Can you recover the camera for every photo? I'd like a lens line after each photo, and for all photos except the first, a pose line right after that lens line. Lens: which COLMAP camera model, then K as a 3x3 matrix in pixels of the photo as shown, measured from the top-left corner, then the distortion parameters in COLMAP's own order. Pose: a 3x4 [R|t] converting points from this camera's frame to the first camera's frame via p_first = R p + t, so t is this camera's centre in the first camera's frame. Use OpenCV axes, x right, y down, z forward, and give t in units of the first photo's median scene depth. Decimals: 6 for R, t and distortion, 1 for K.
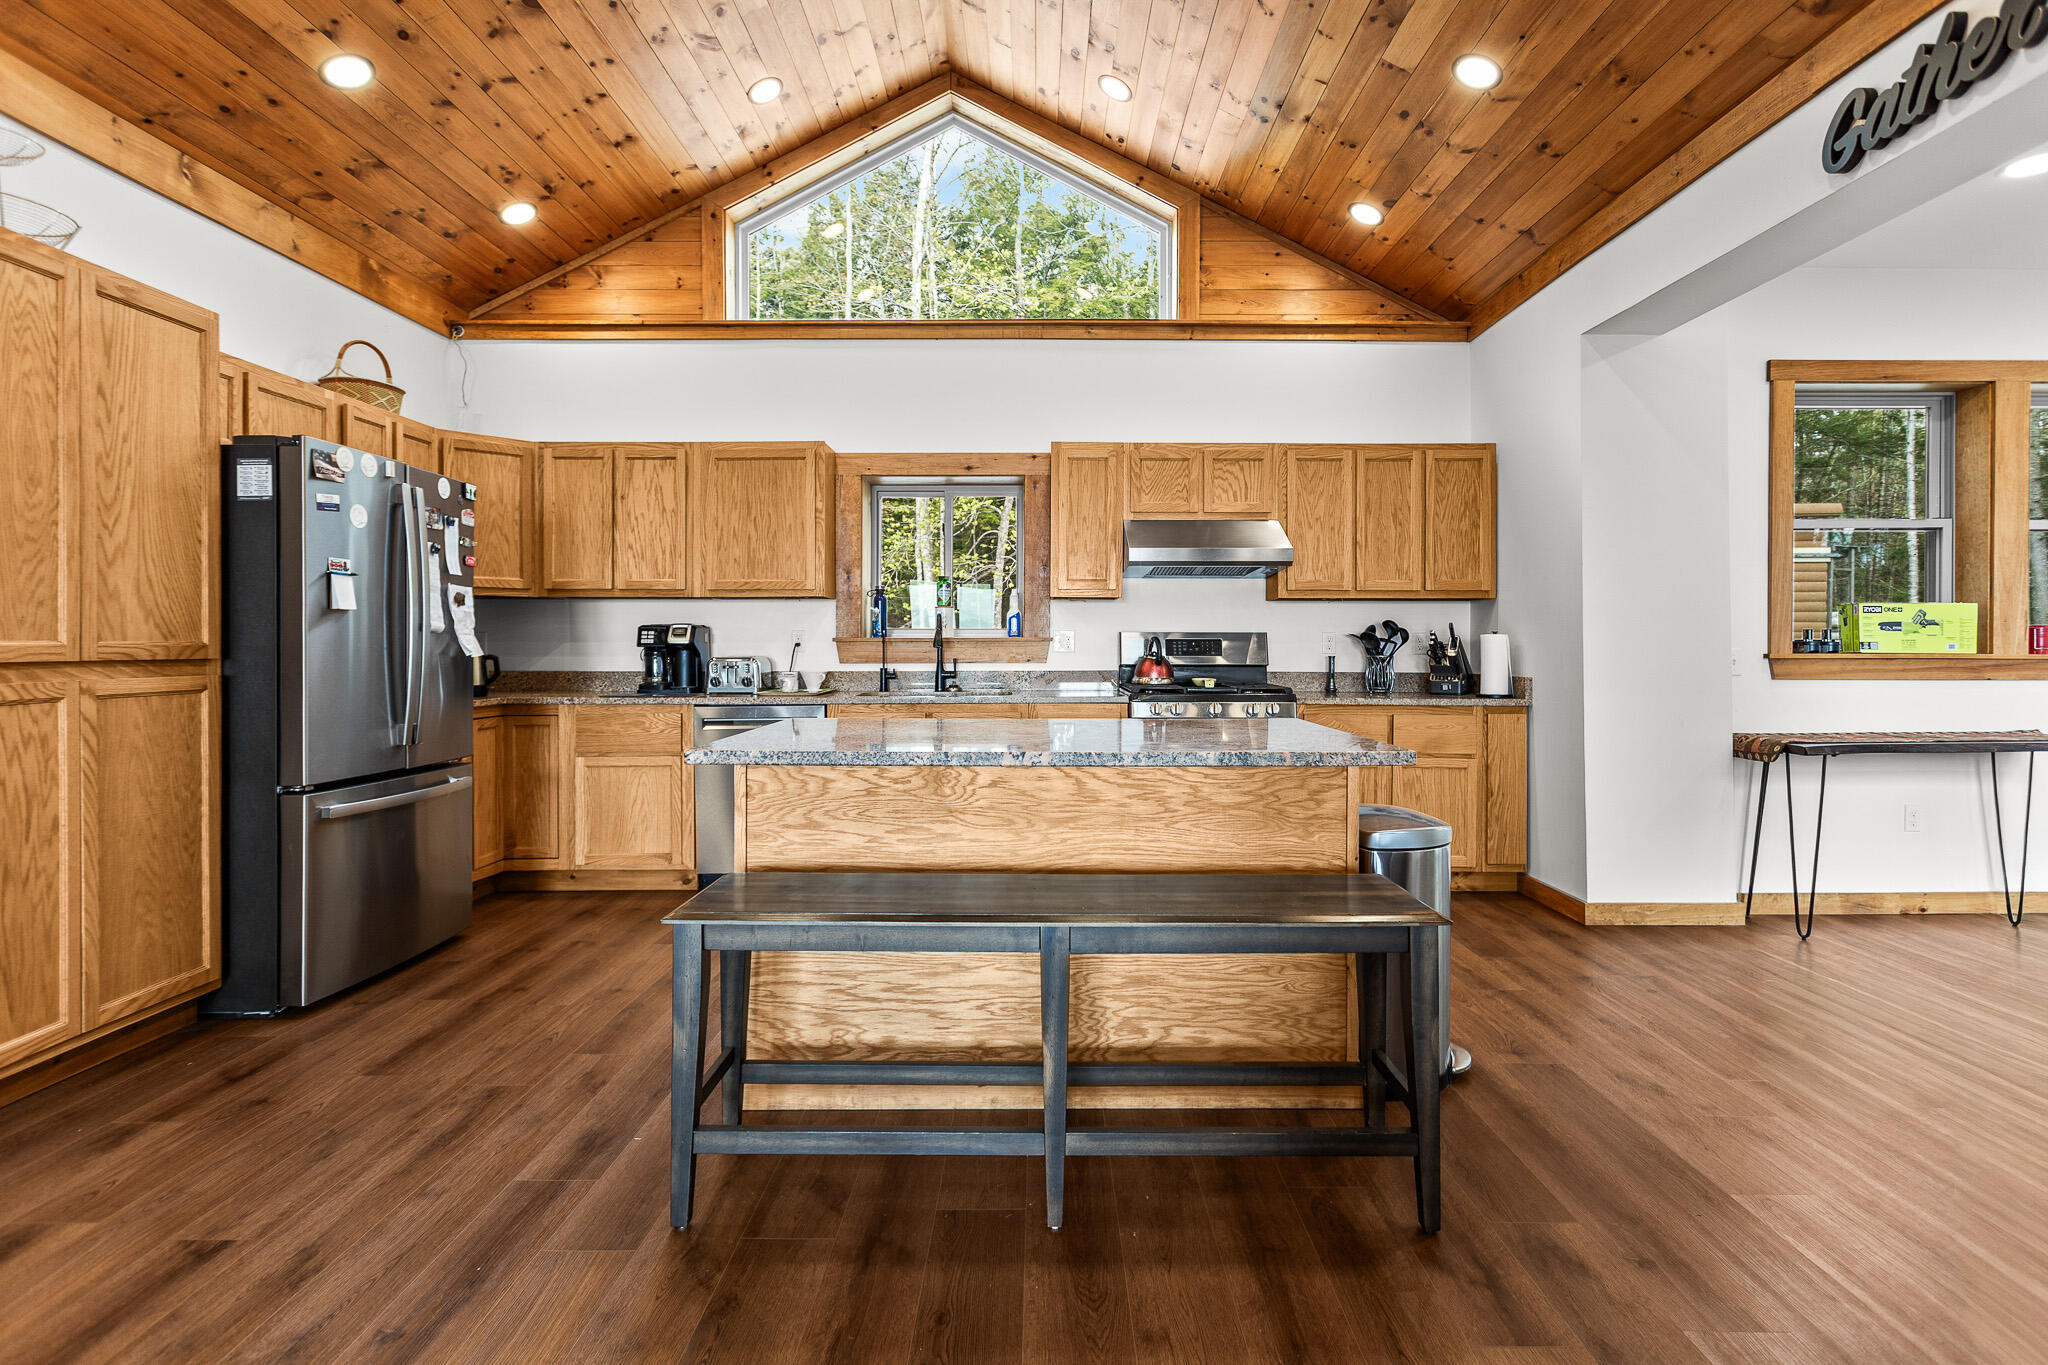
lens RADIAL K [[981.9, 0, 1036.8], [0, 981.9, 653.5], [0, 0, 1]] dist [0.000926, 0.000228]
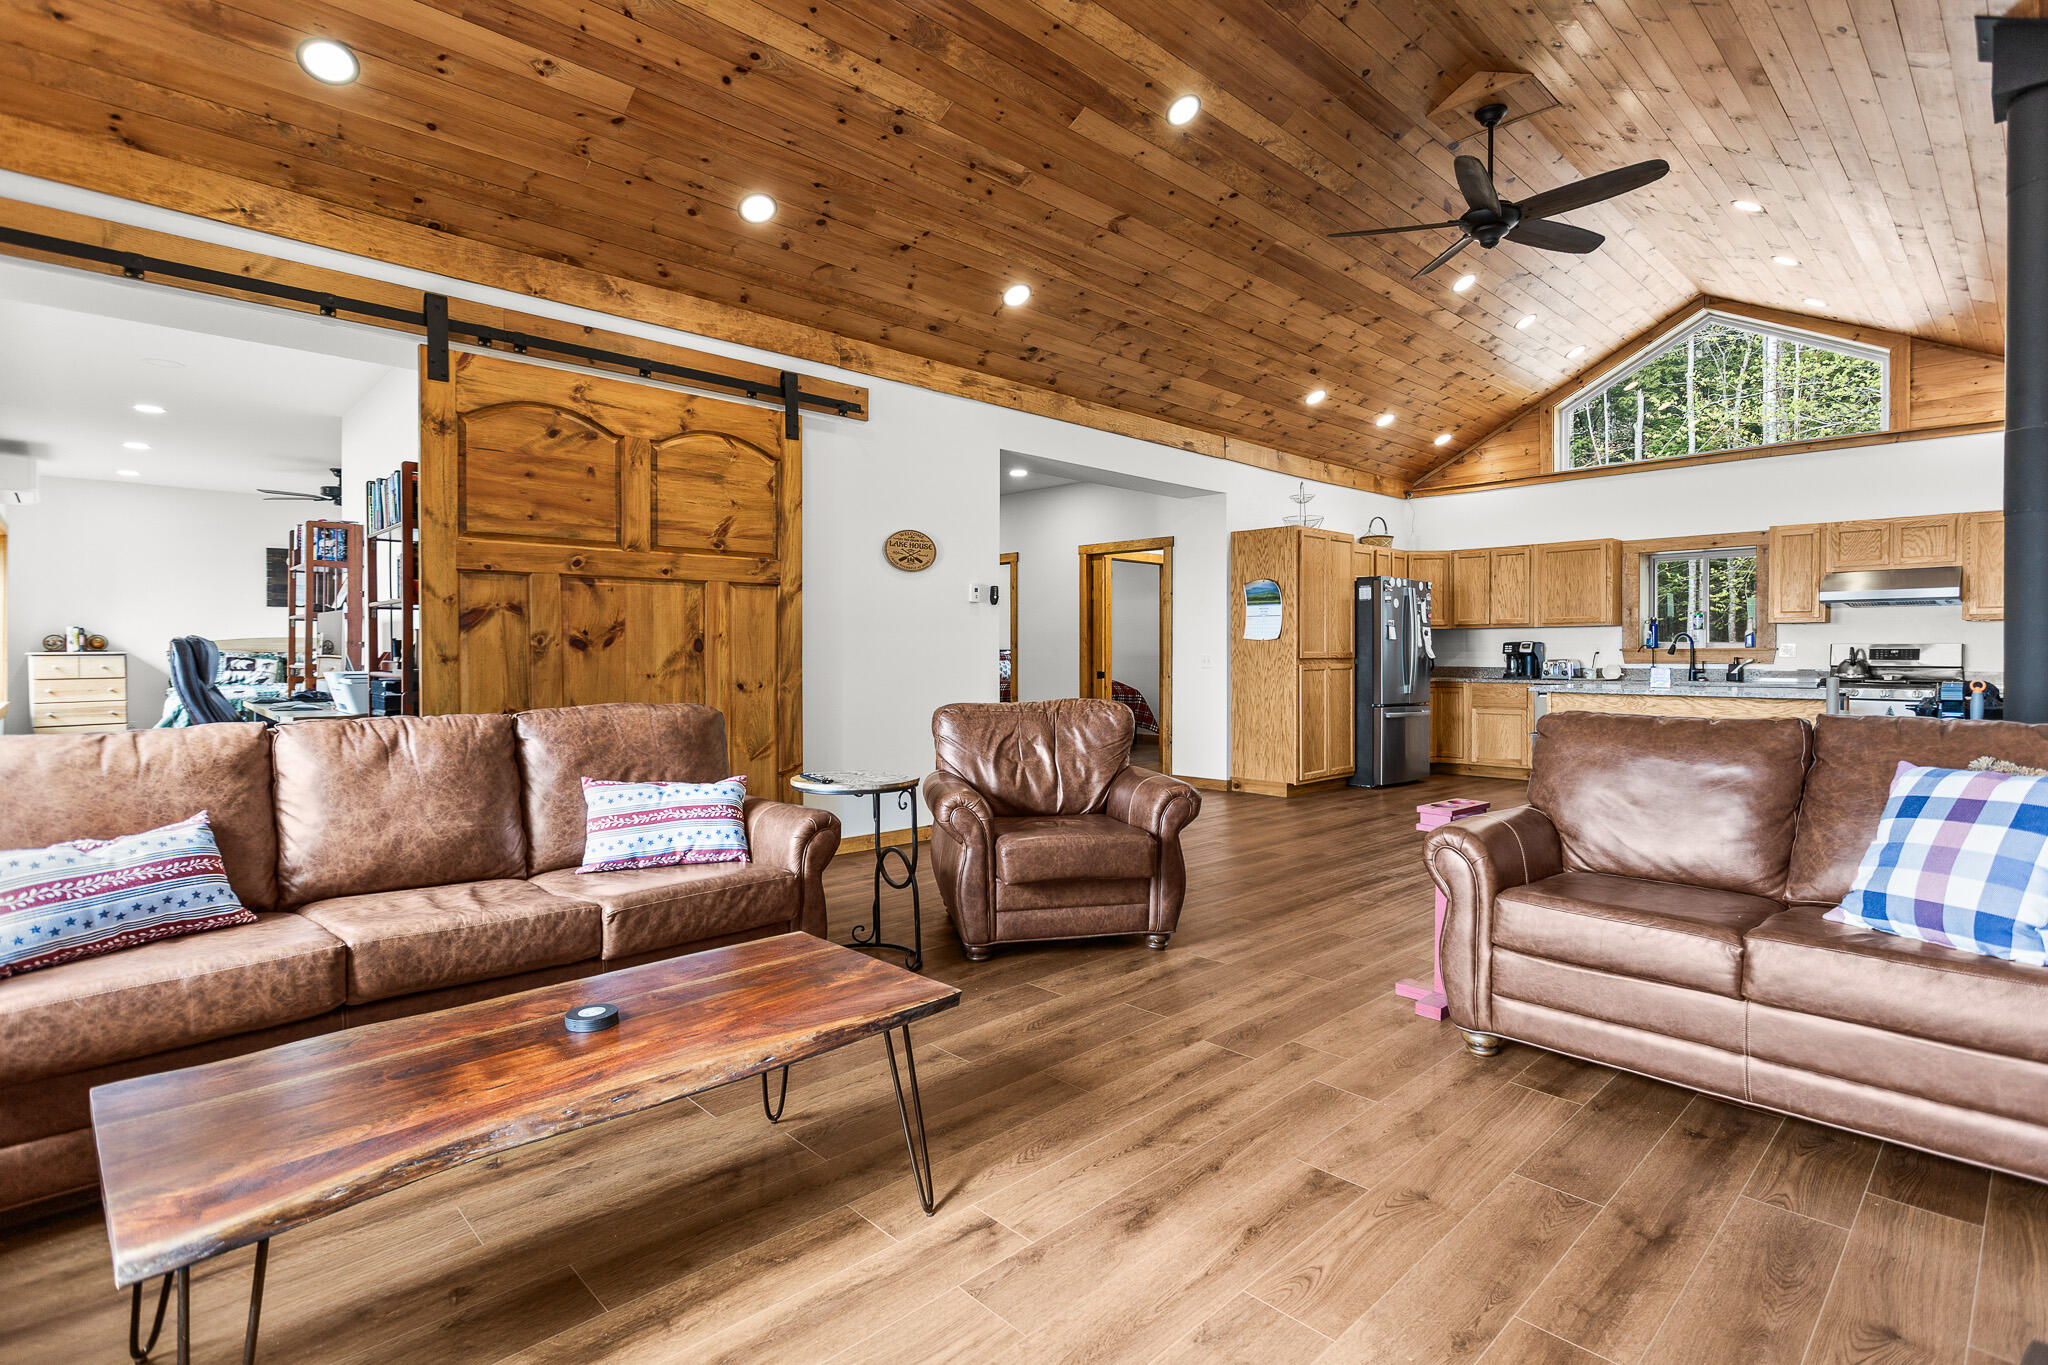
lens RADIAL K [[981.9, 0, 1036.8], [0, 981.9, 653.5], [0, 0, 1]] dist [0.000926, 0.000228]
pose [[0.691449, -0.000027, -0.722426, 0.346471], [-0.005651, 0.999969, -0.005446, 0.008047], [0.722403, 0.007848, 0.691427, -0.975046]]
